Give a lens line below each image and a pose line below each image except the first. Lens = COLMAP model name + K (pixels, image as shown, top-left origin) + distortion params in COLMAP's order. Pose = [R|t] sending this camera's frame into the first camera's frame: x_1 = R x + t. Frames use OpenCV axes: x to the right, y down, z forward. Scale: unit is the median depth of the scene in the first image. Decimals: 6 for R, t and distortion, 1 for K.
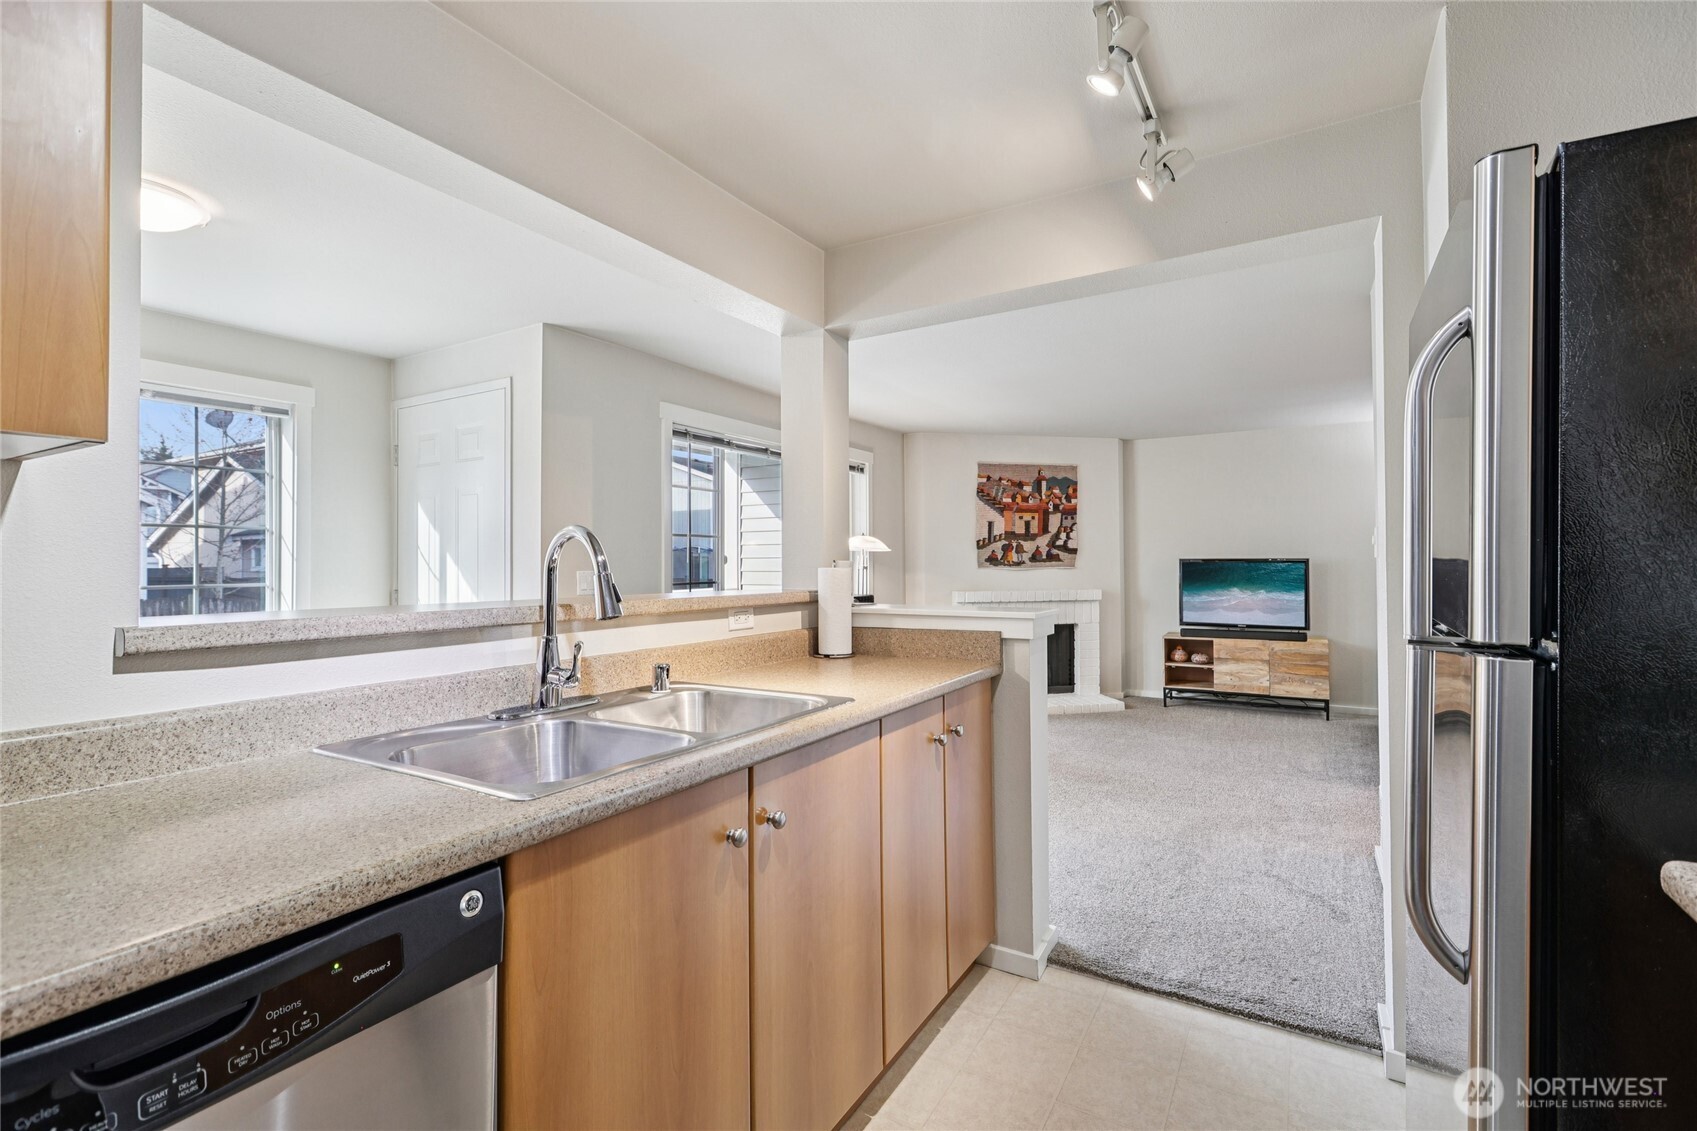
lens RADIAL K [[769.2, 0, 850.3], [0, 769.2, 563.5], [0, 0, 1]] dist [-0.001124, 0.000265]
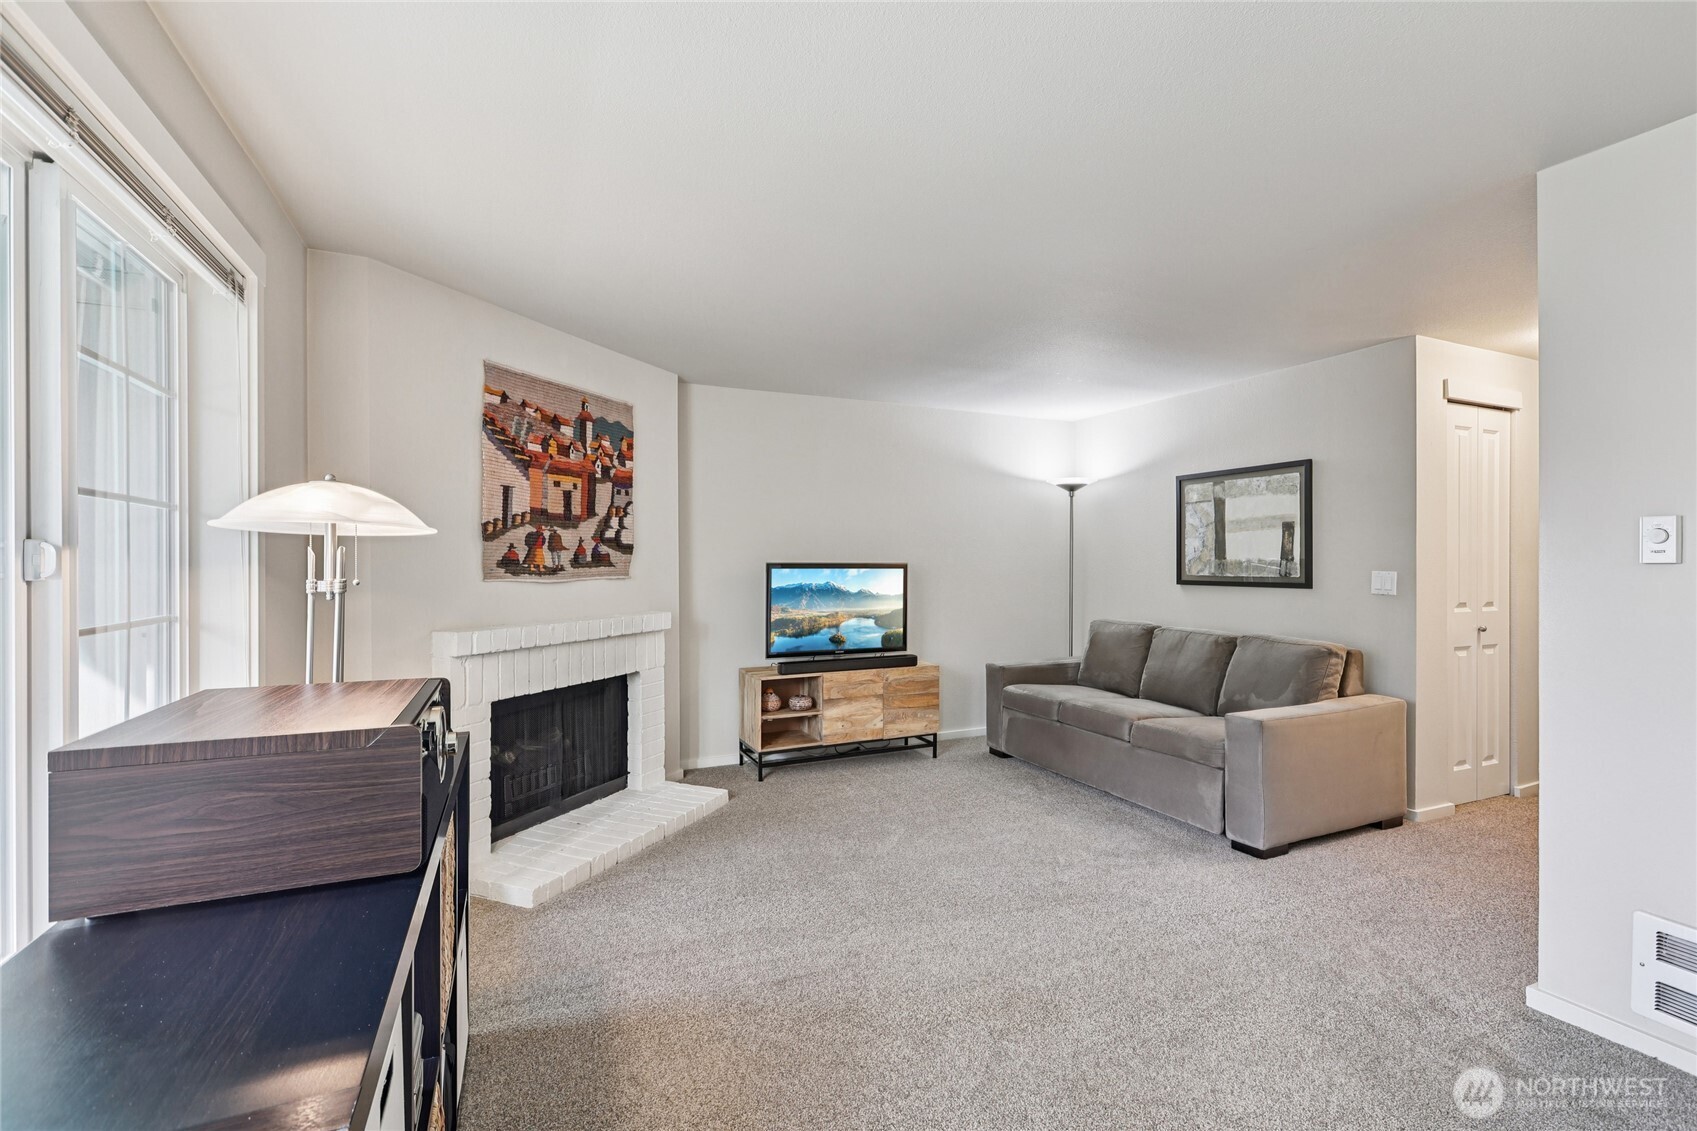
lens RADIAL K [[769.2, 0, 855.9], [0, 769.2, 568.6], [0, 0, 1]] dist [-0.001124, 0.000265]
pose [[0.565545, -0.001039, 0.824717, -0.099114], [0.003102, 0.999995, -0.000867, -0.000049], [-0.824712, 0.003049, 0.565545, 0.530323]]
